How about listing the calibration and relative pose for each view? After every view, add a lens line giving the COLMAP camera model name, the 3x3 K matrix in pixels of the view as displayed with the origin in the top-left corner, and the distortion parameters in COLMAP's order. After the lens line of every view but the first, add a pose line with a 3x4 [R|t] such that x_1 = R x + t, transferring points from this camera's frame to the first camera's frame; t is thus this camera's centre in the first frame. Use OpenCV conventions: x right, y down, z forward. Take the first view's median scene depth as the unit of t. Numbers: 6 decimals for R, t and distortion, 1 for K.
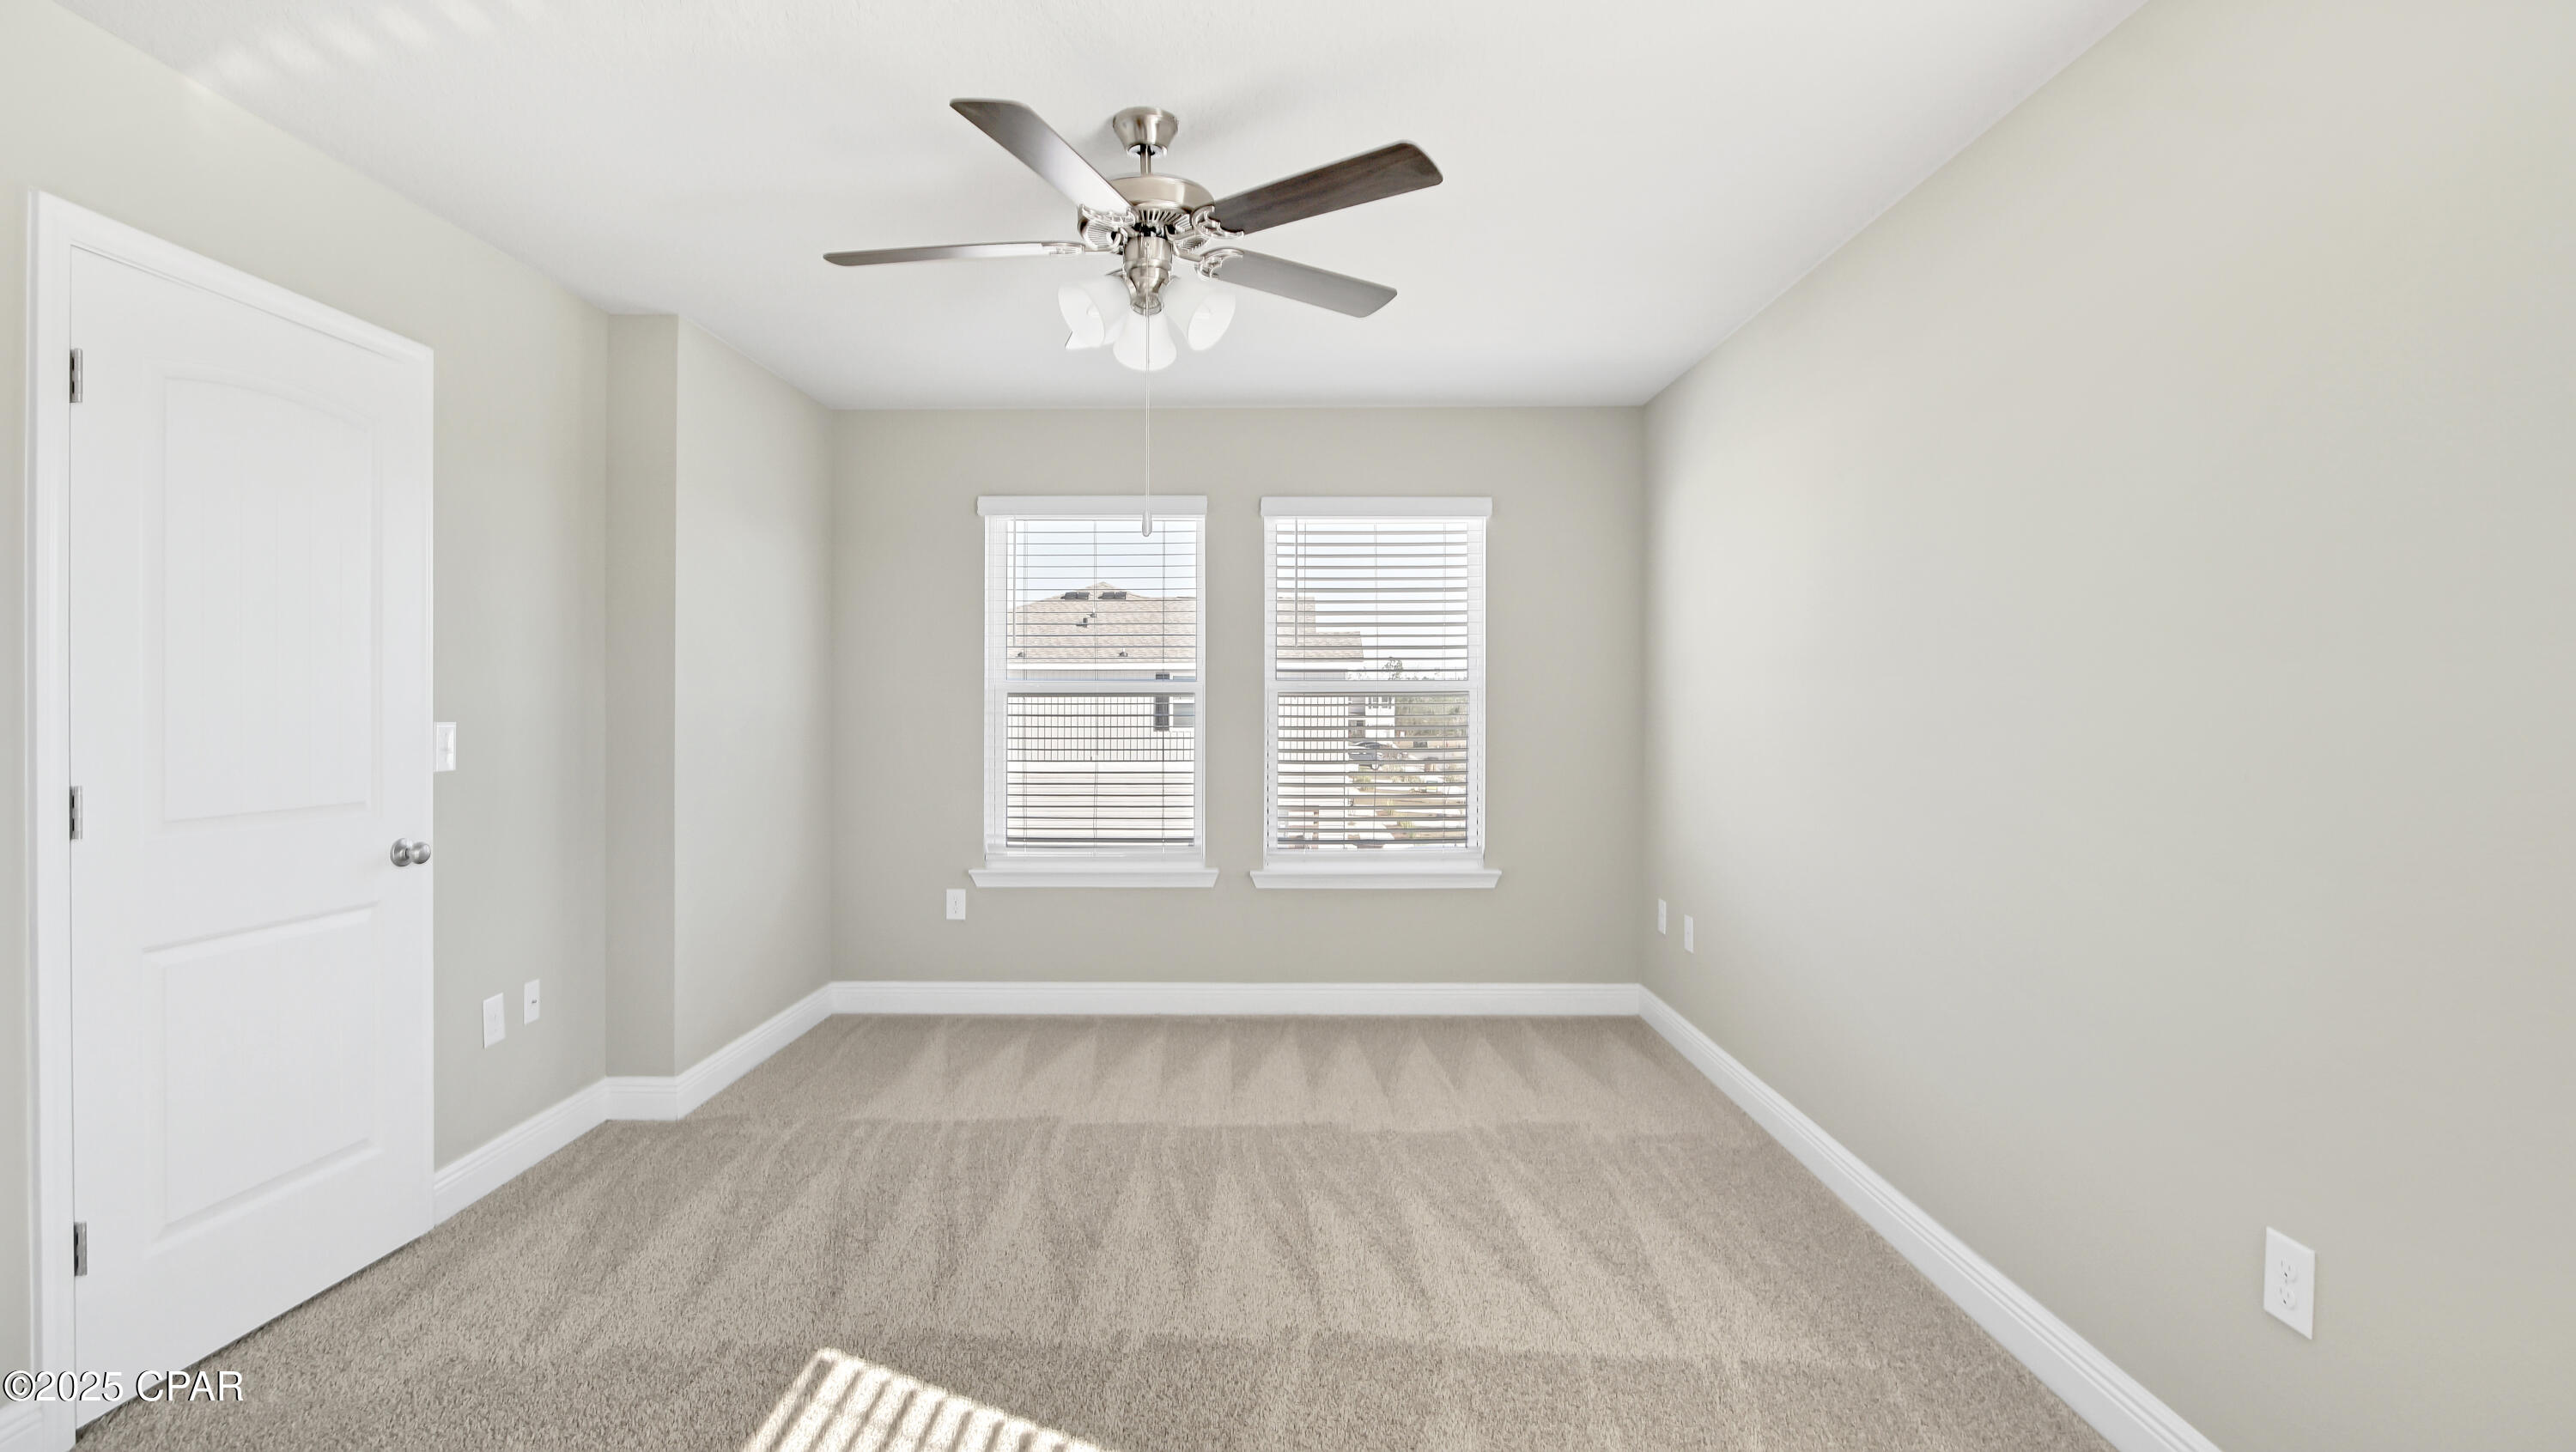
lens RADIAL K [[1196.8, 0, 1286.3], [0, 1196.8, 696.7], [0, 0, 1]] dist [-0.001635, -0.000043]
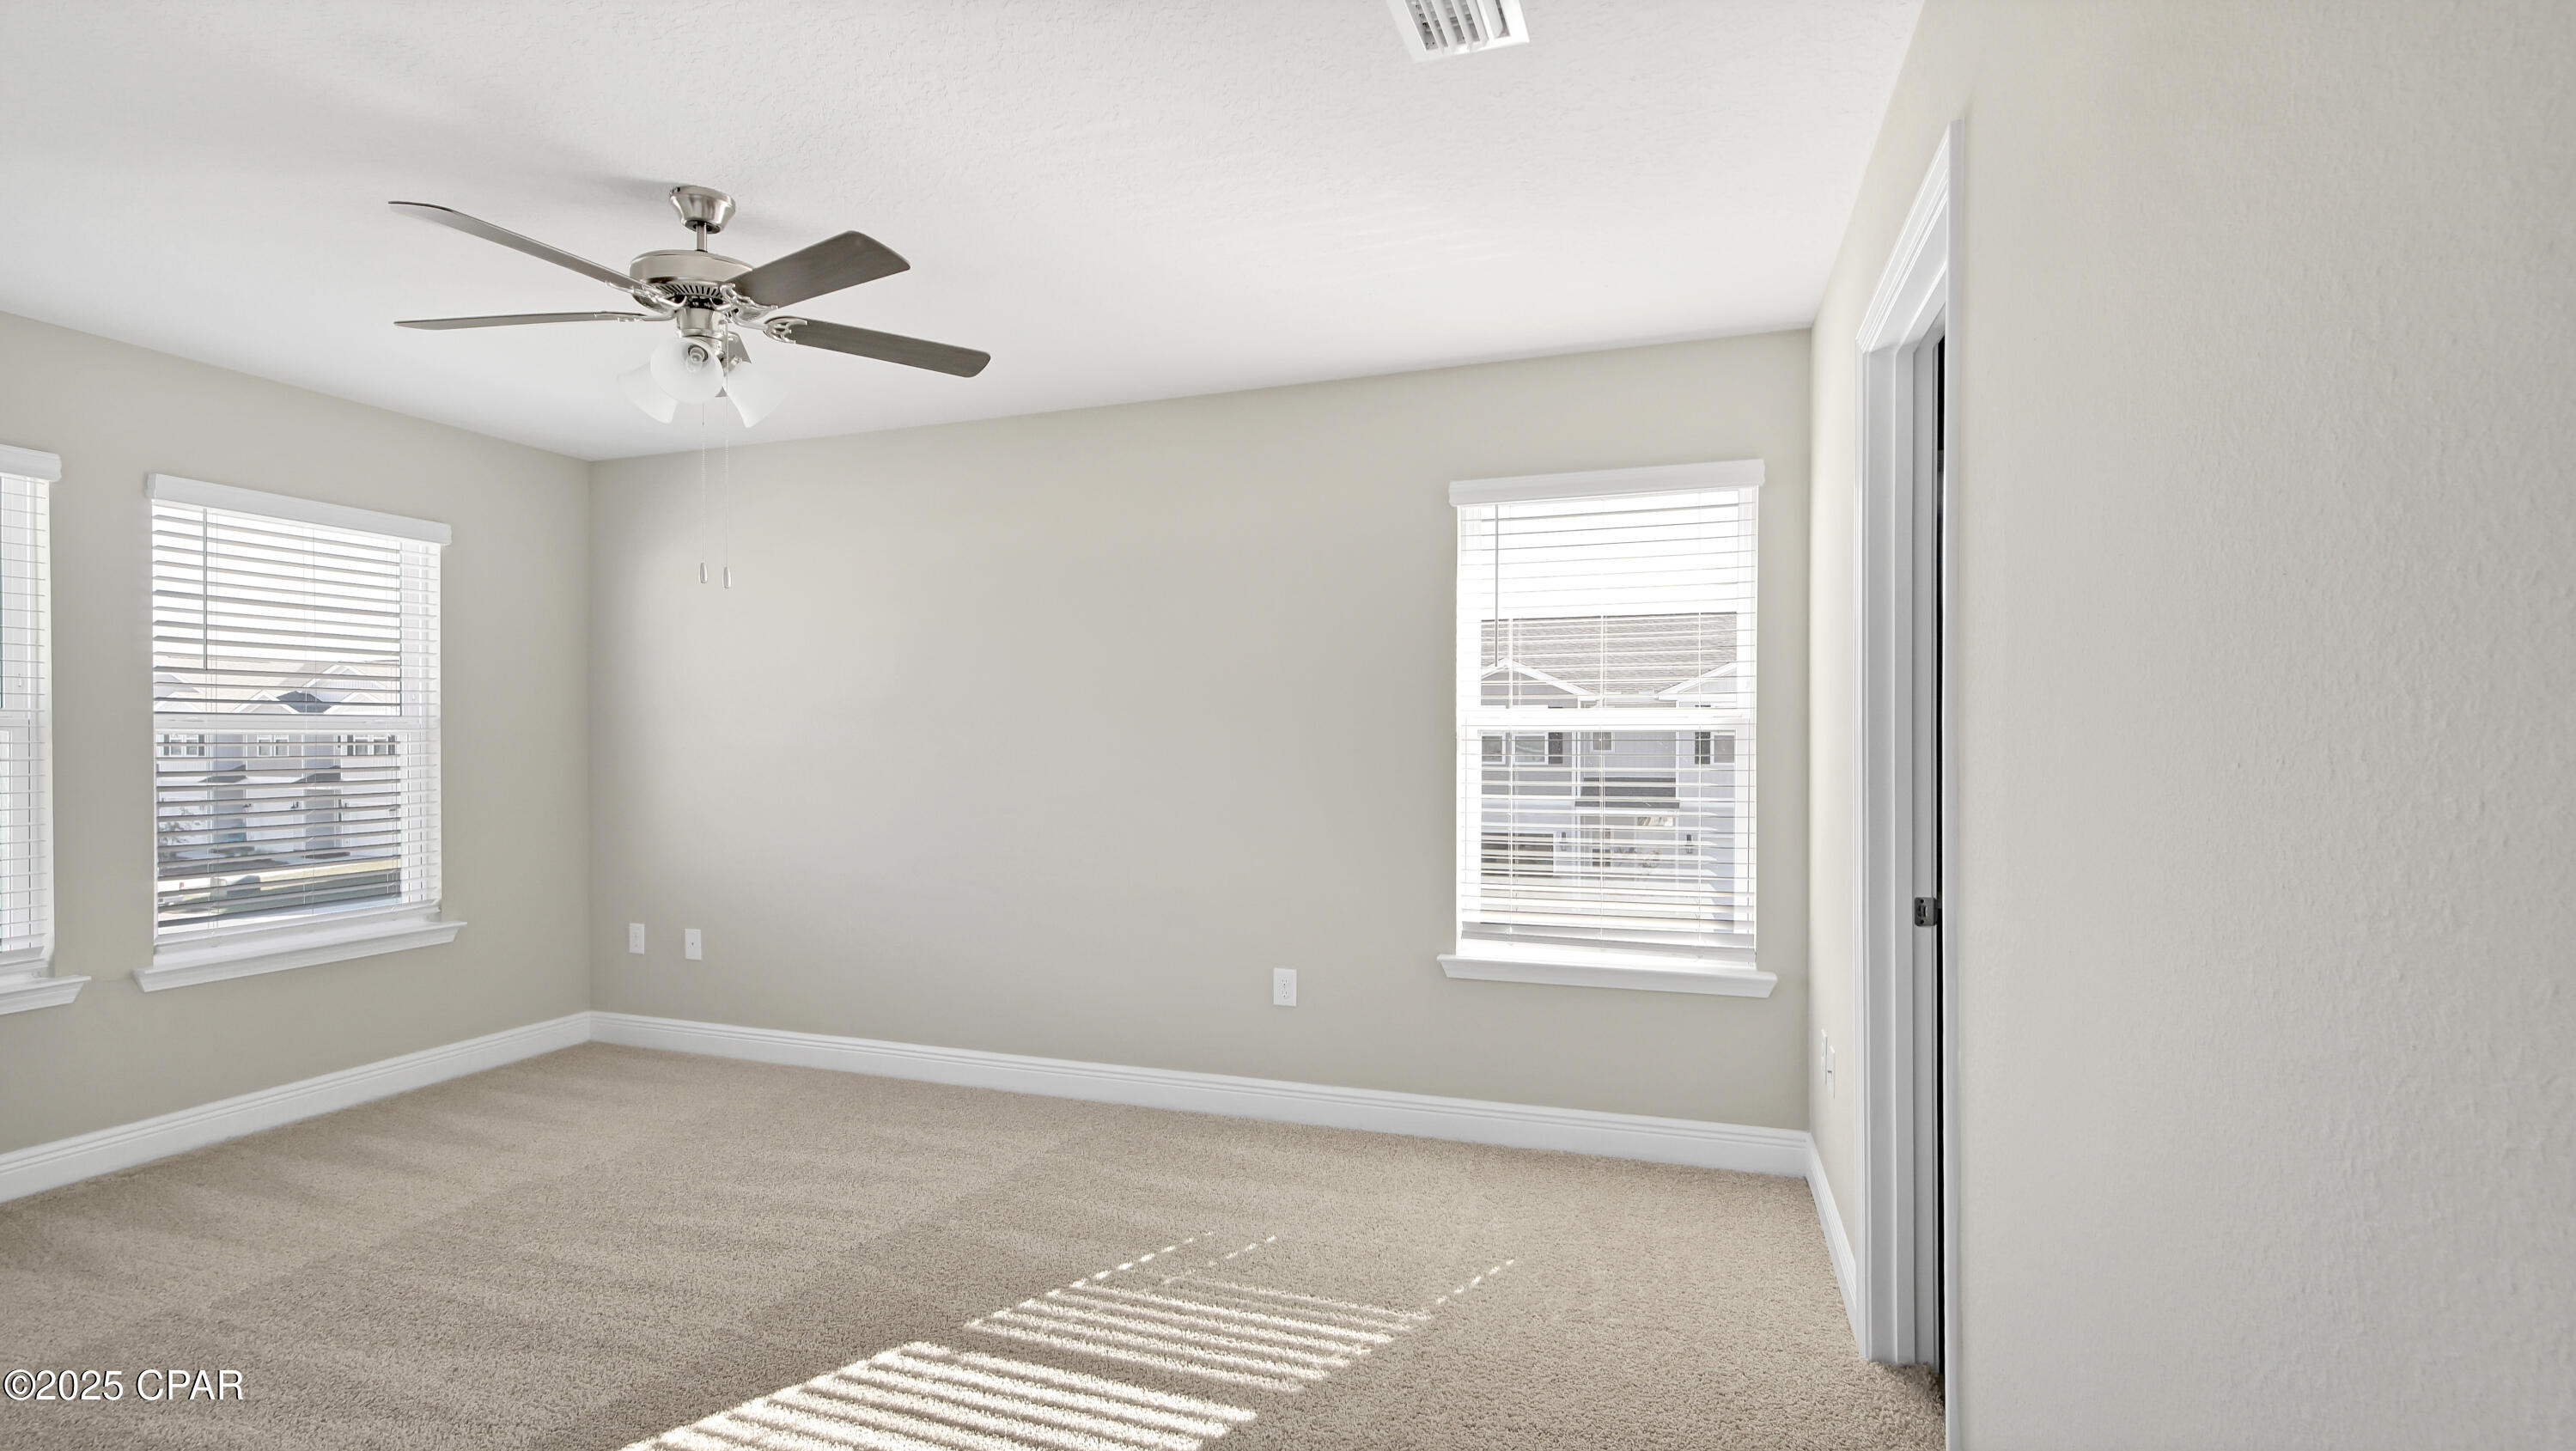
lens RADIAL K [[1139.8, 0, 1289.5], [0, 1139.8, 733.4], [0, 0, 1]] dist [0.001467, 0.000271]
pose [[0.320210, 0.008875, 0.947305, -0.564789], [-0.005648, 0.999956, -0.007459, 0.000014], [-0.947330, -0.002962, 0.320246, 0.113159]]
